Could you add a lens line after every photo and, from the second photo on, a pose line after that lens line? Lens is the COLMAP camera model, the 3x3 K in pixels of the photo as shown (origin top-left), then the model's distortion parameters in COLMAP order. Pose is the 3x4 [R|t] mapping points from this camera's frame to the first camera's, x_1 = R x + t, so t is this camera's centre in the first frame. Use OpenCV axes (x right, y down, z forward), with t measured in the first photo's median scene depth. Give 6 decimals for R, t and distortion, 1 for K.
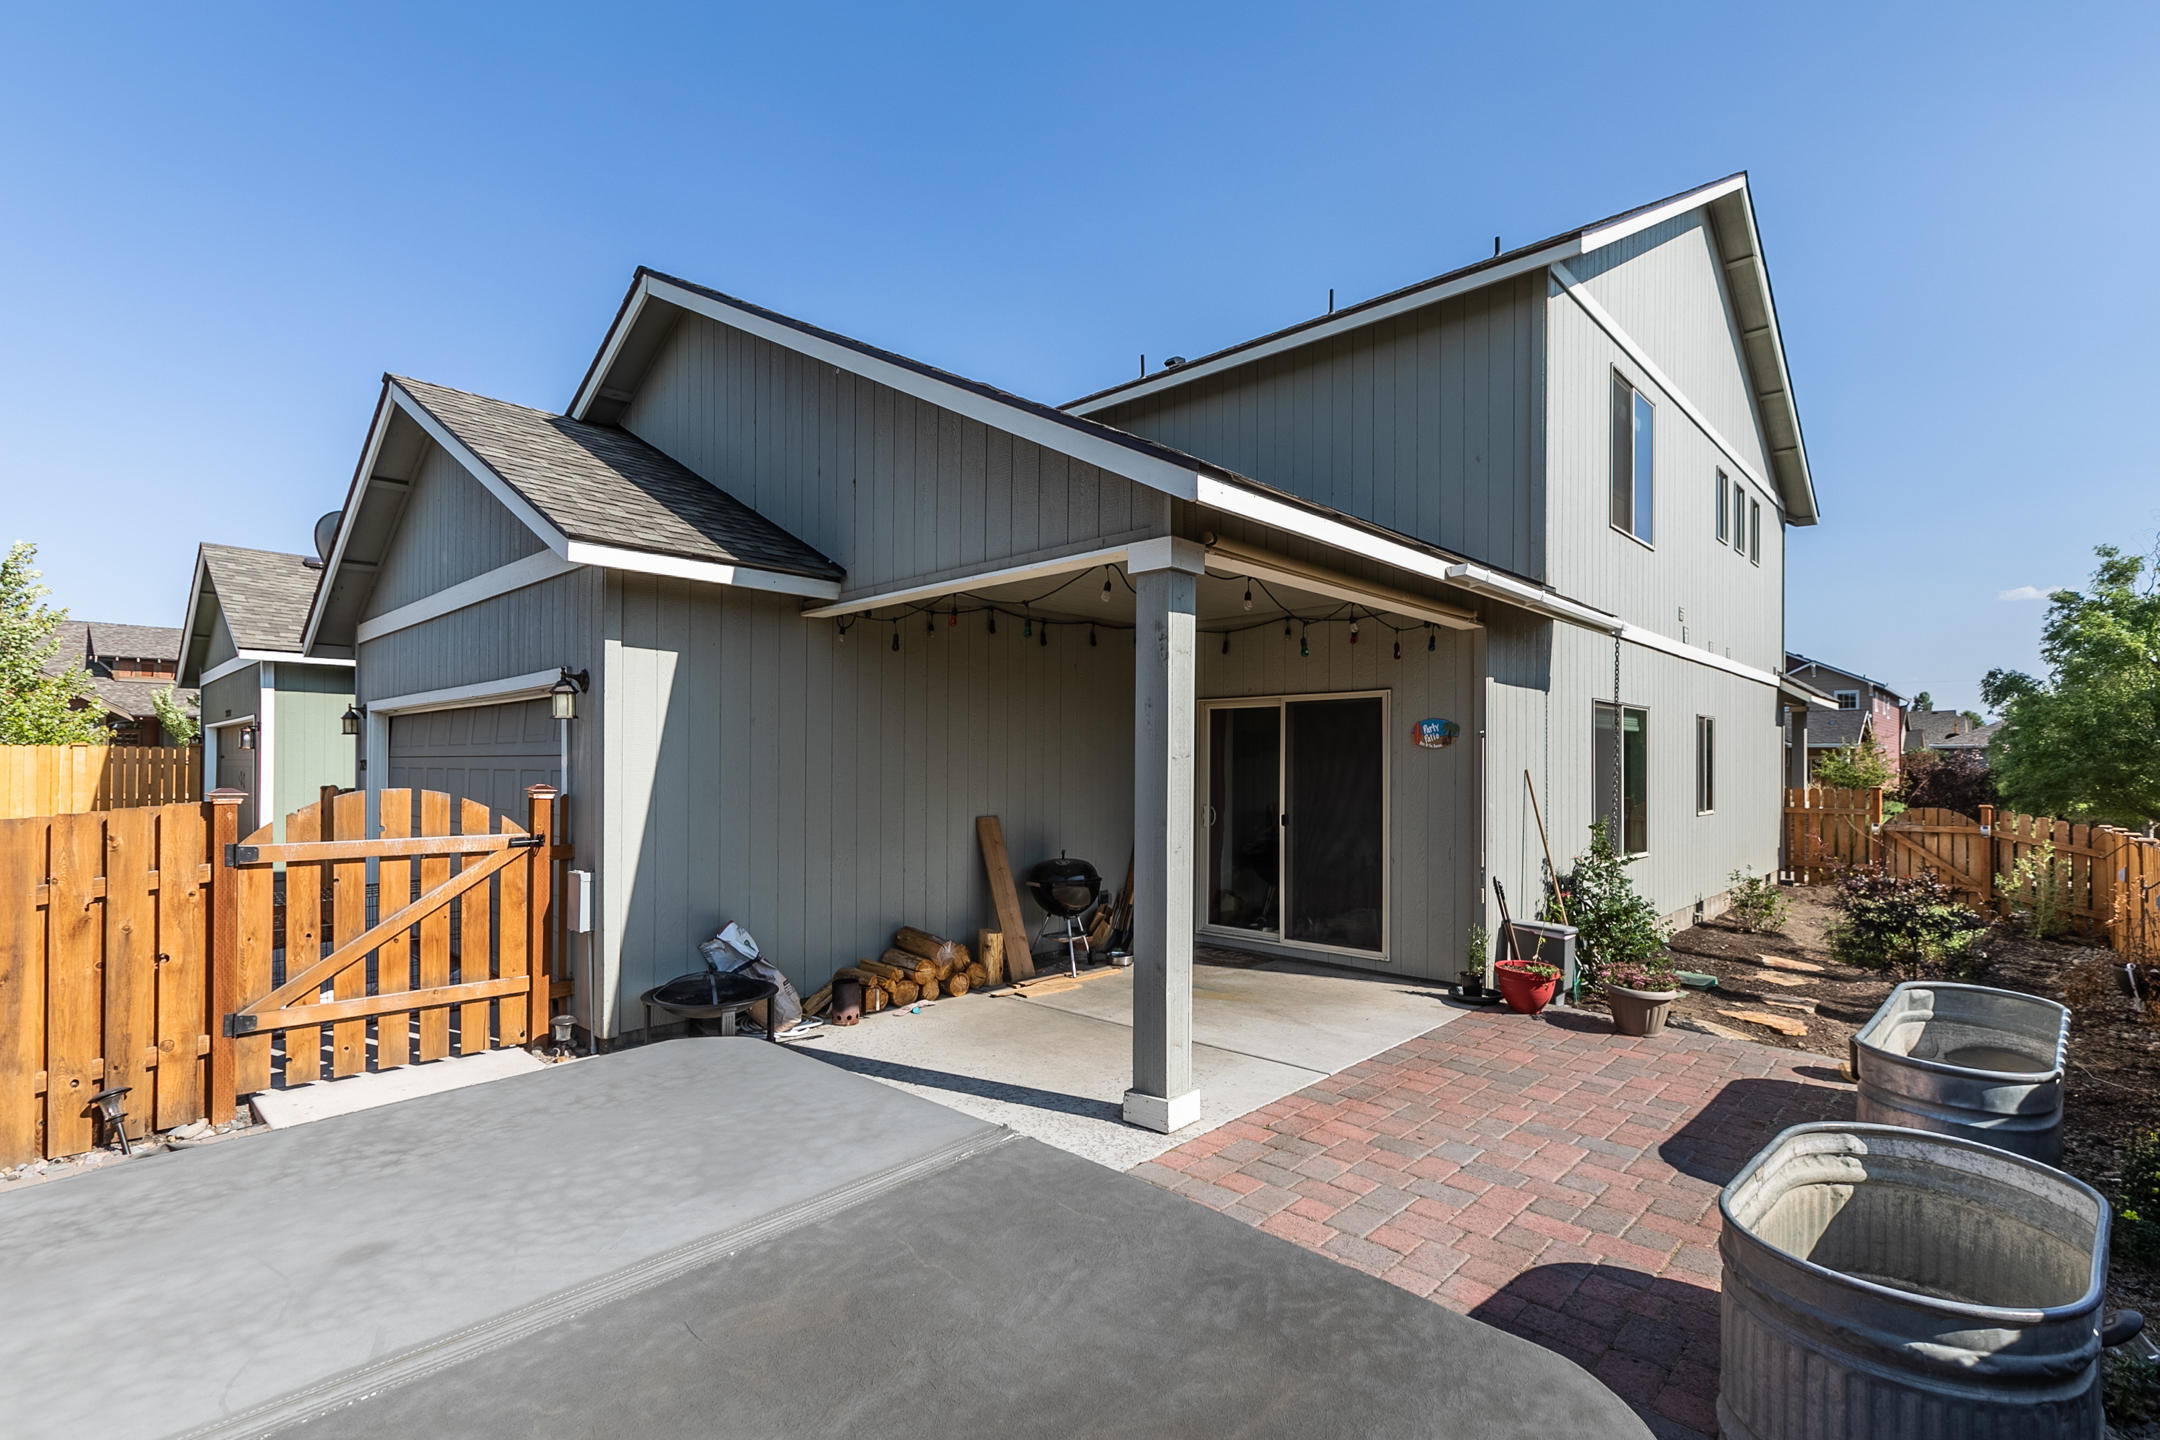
lens RADIAL K [[982.1, 0, 1089.8], [0, 982.1, 762.6], [0, 0, 1]] dist [0.004990, 0.000456]
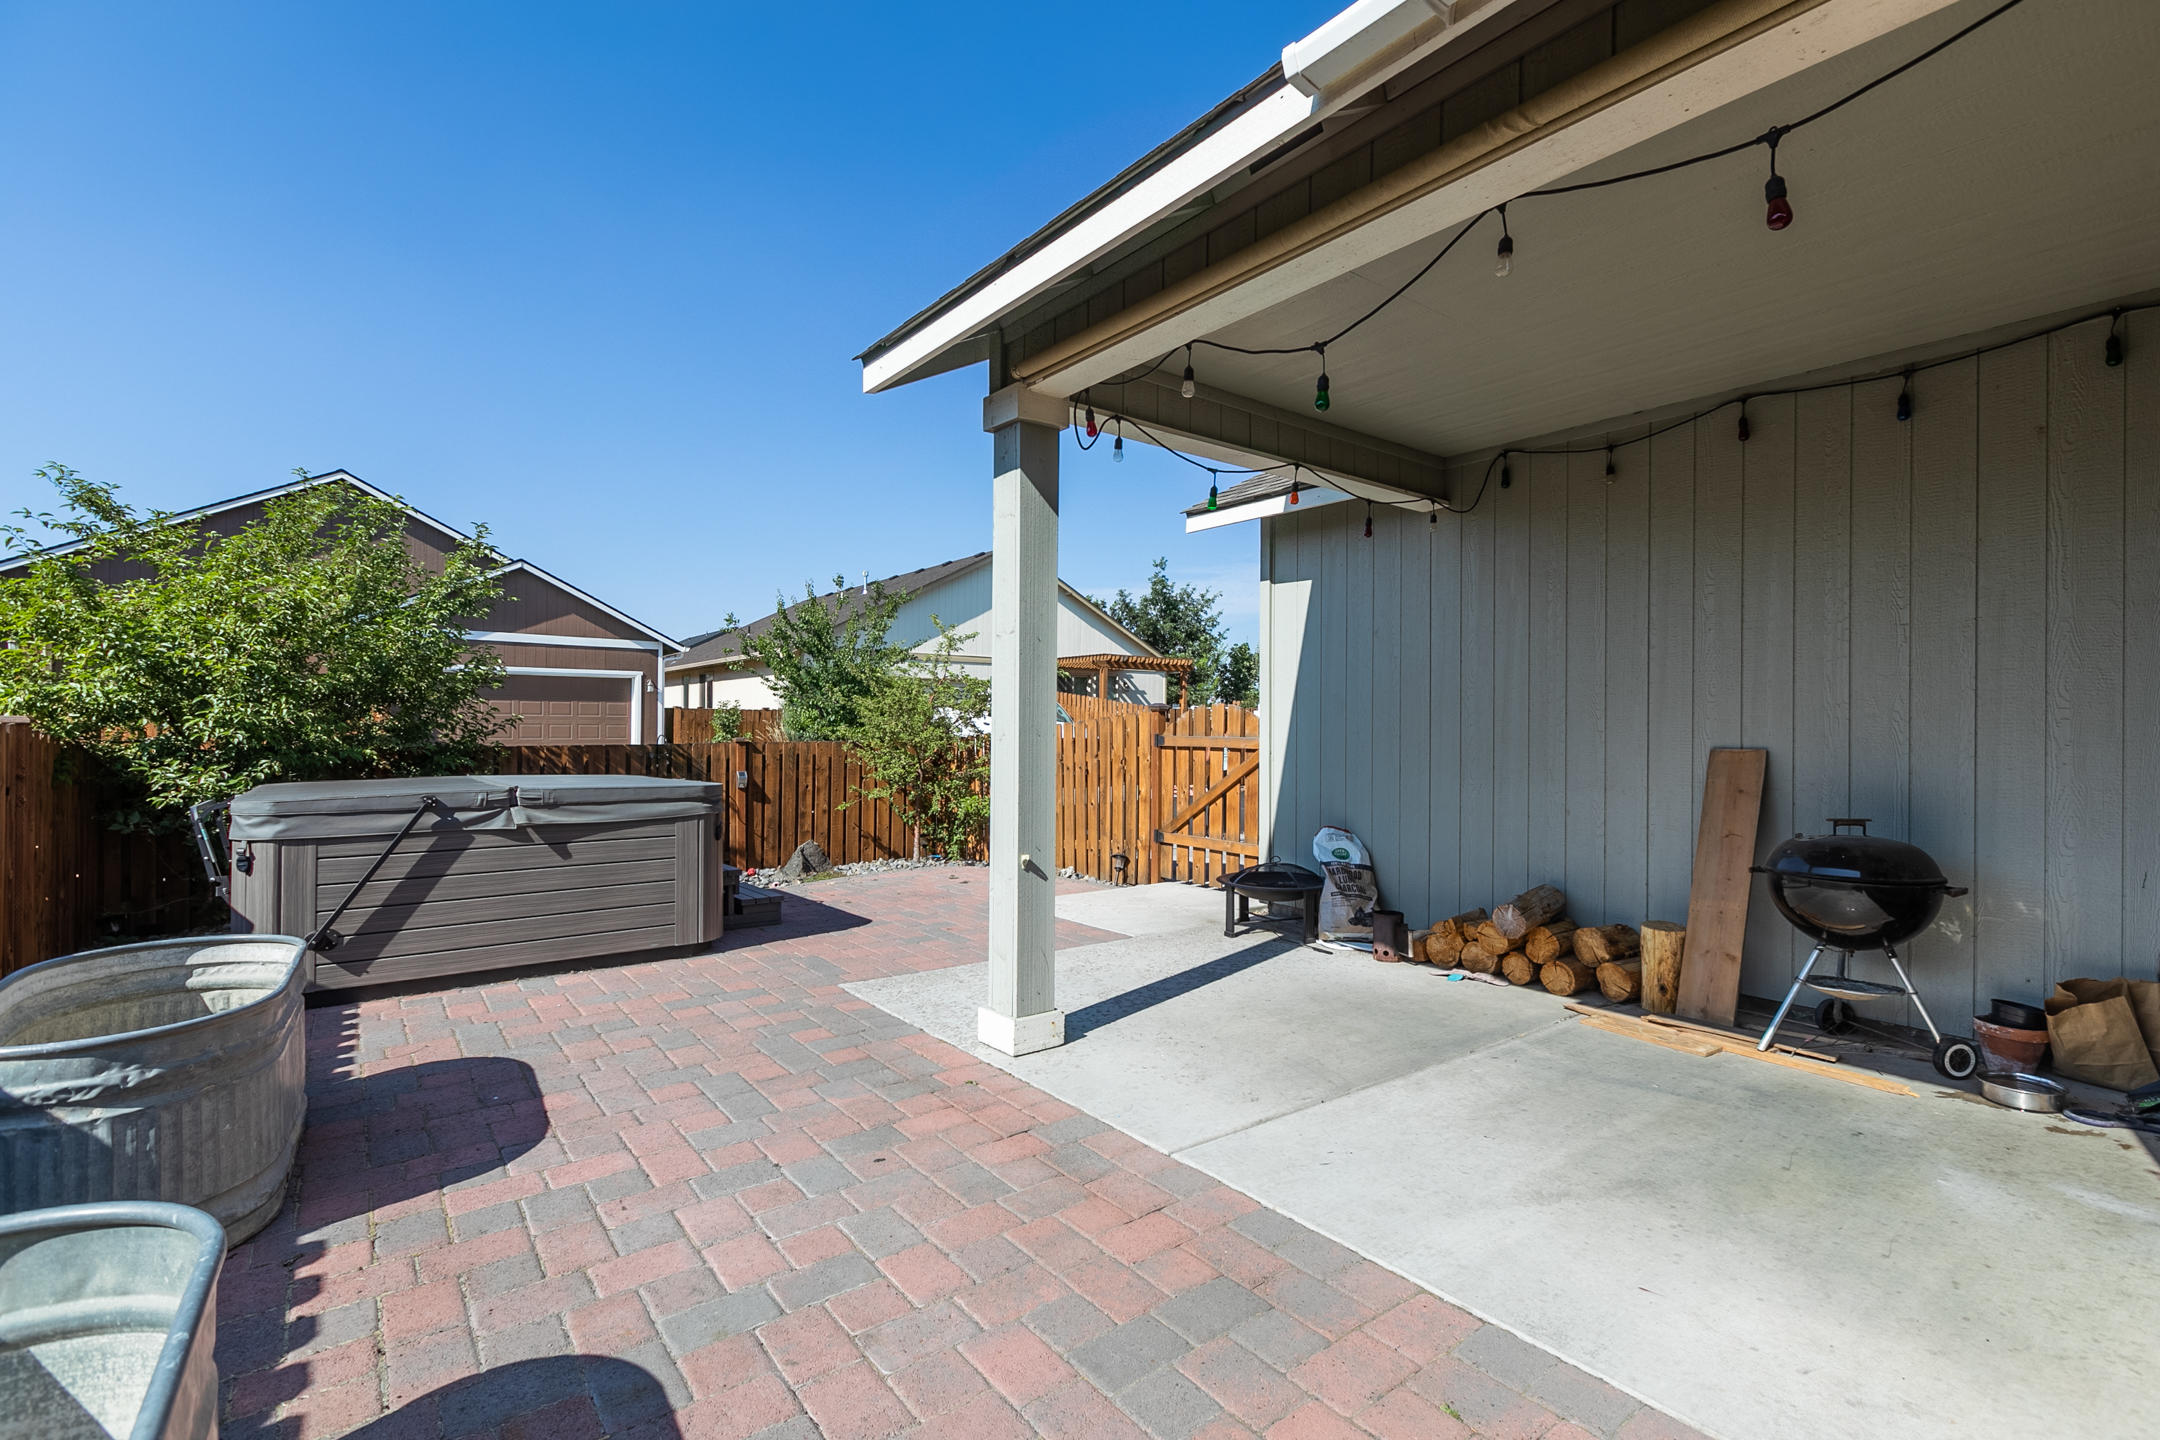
lens RADIAL K [[982.1, 0, 1080.7], [0, 982.1, 720.2], [0, 0, 1]] dist [0.004990, 0.000456]
pose [[-0.167717, -0.014424, -0.985730, 0.843986], [-0.006963, 0.999885, -0.013447, 0.074327], [0.985811, 0.004609, -0.167798, 1.070882]]
